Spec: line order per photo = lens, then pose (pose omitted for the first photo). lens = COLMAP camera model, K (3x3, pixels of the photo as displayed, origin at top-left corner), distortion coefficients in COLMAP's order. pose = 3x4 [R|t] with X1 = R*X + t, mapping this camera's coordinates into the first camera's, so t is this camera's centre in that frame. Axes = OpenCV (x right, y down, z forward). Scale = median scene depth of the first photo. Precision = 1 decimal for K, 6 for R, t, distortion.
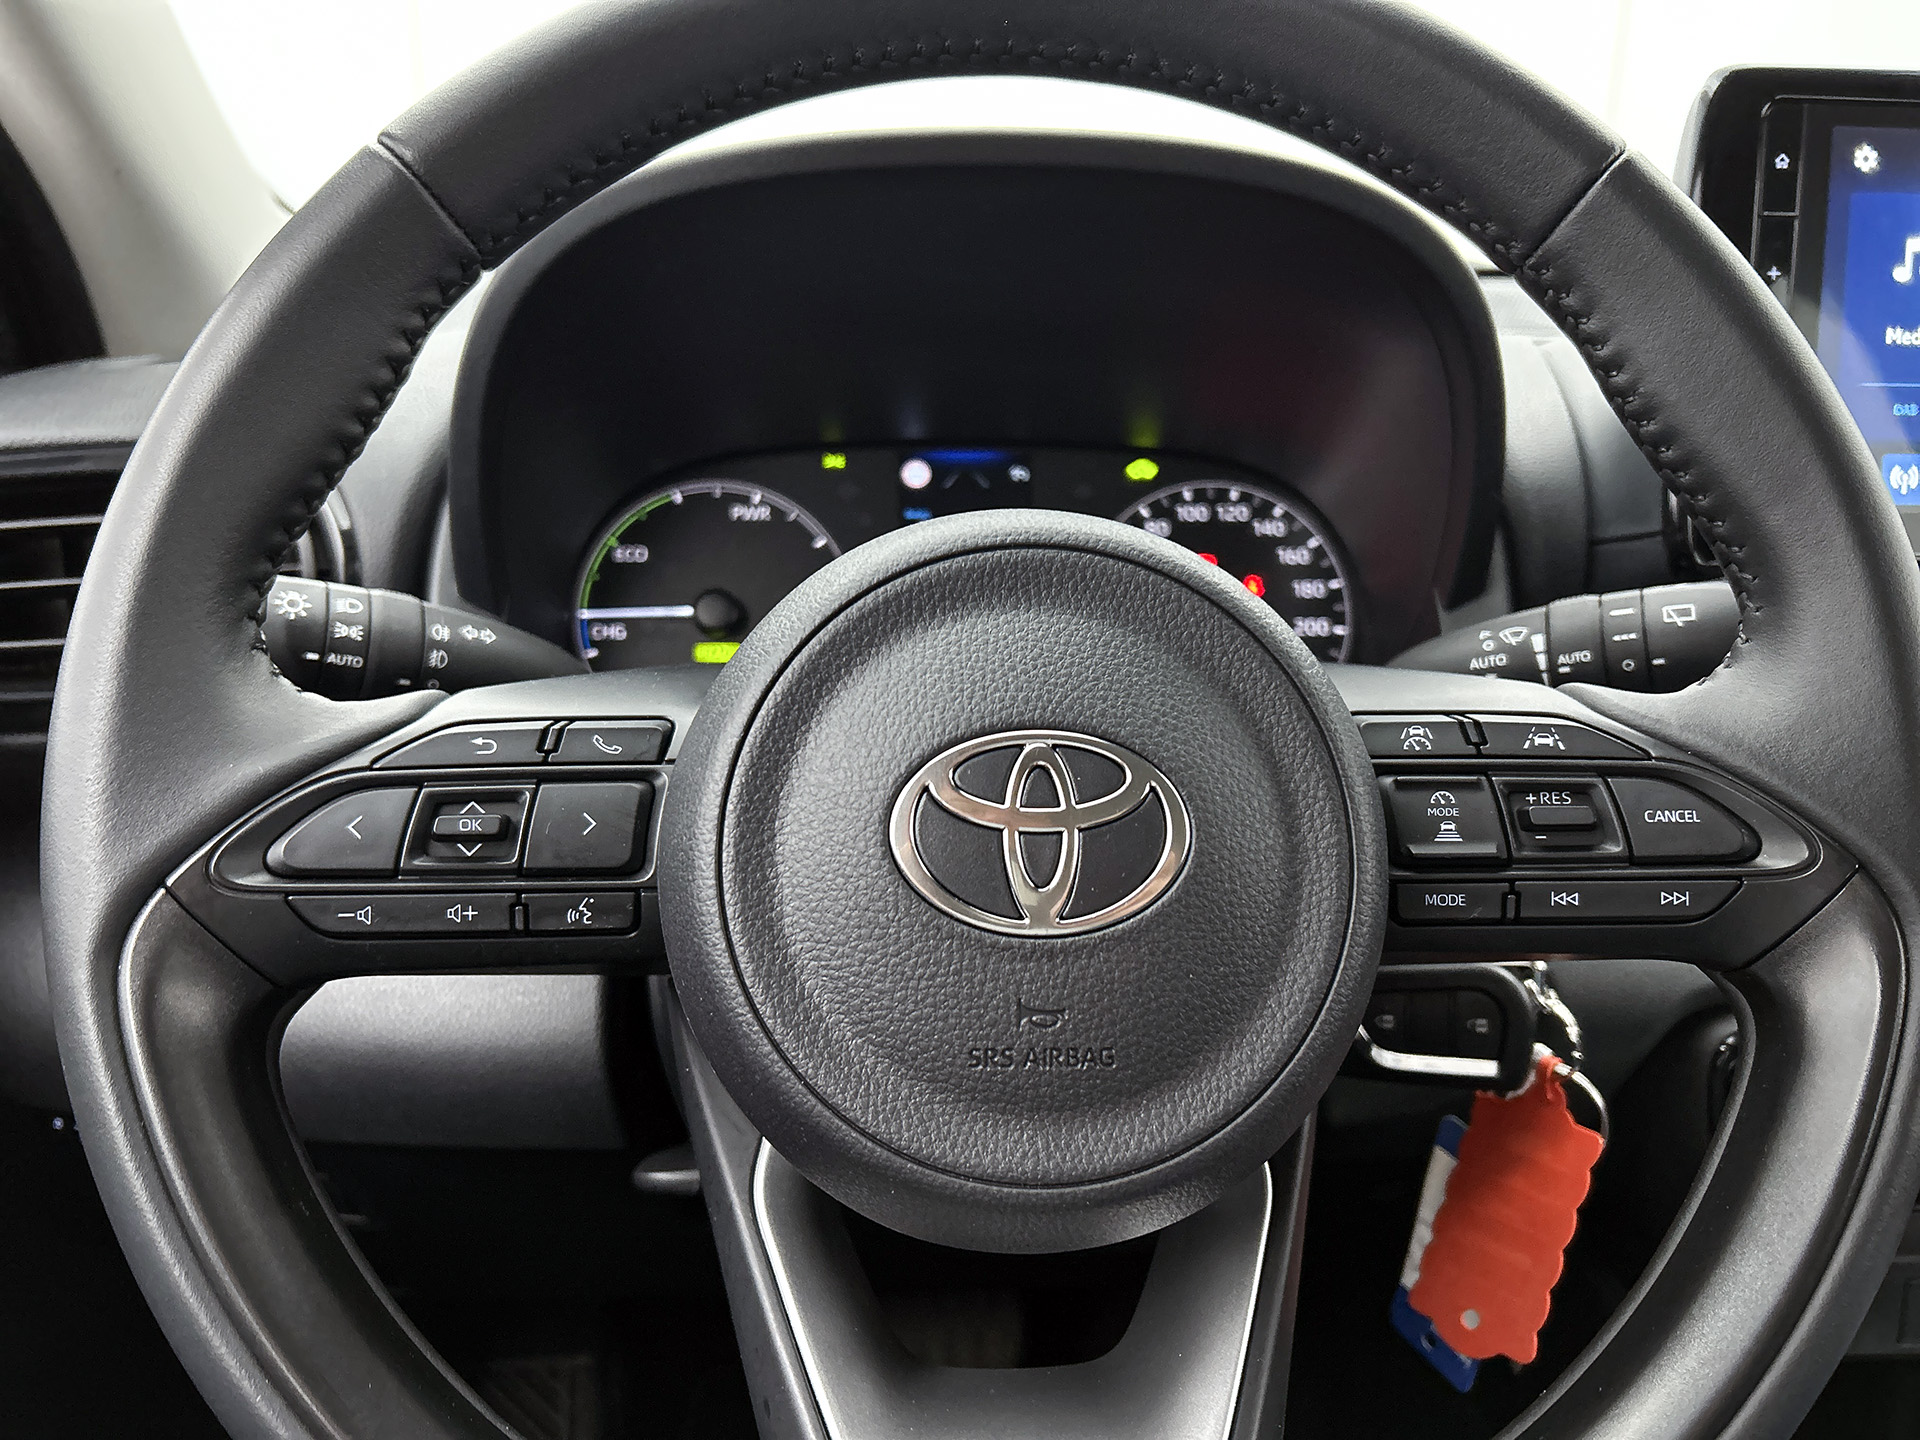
lens RADIAL K [[1476.6, 0, 963.0], [0, 1476.6, 772.1], [0, 0, 1]] dist [0.011630, -0.000194]
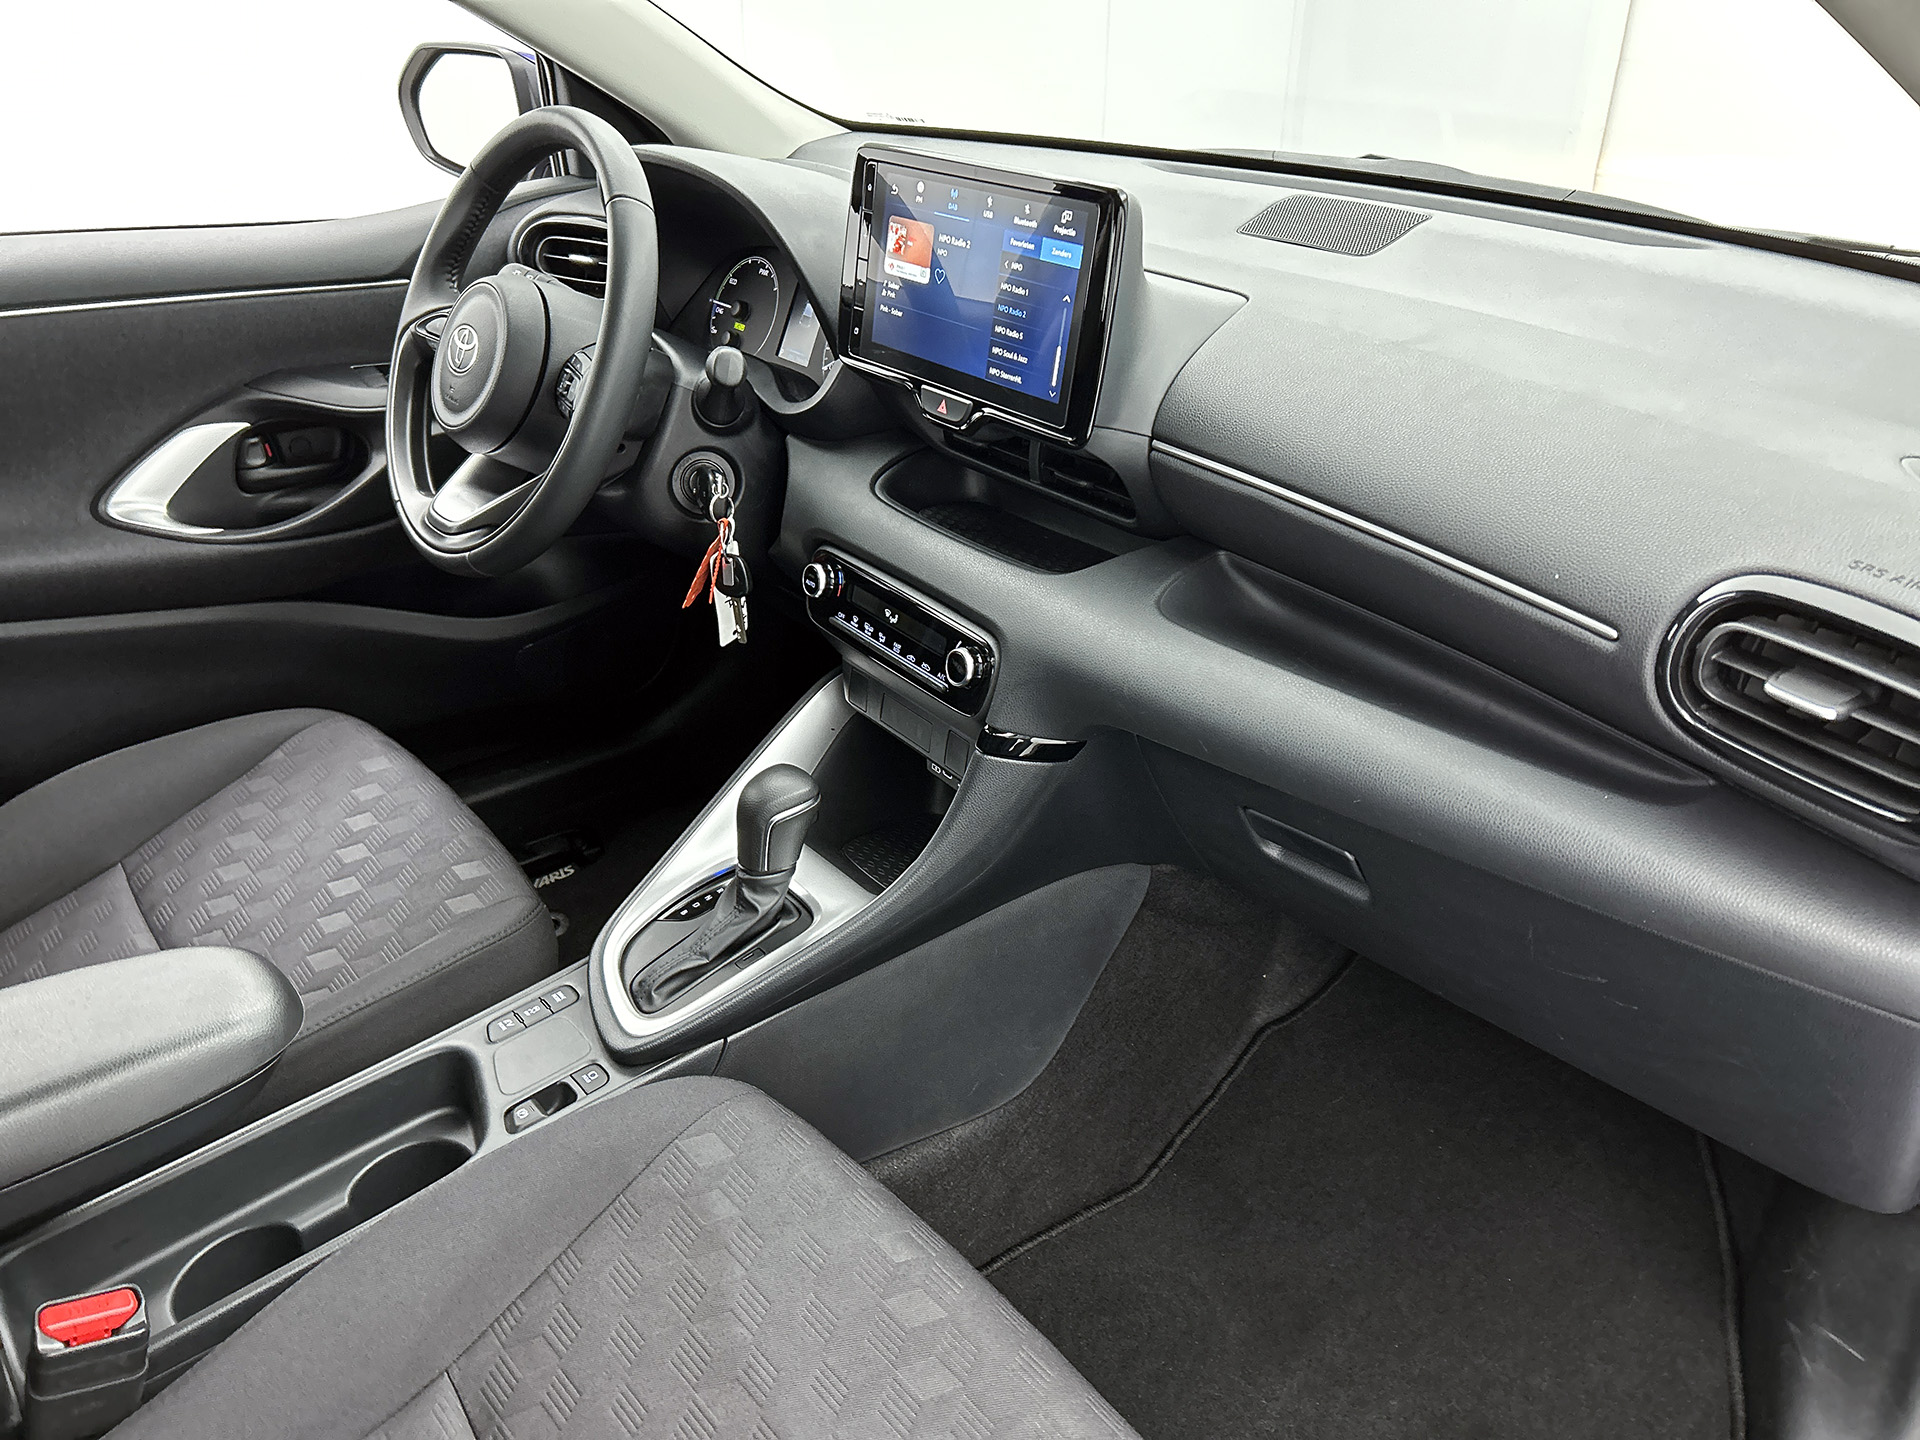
lens RADIAL K [[1455.1, 0, 960.0], [0, 1455.1, 720.0], [0, 0, 1]] dist [0.032149, -0.002000]
pose [[0.582624, 0.375432, -0.720833, 3.830934], [-0.247106, 0.926755, 0.282955, -0.463376], [0.774266, 0.013266, 0.632721, -0.523892]]
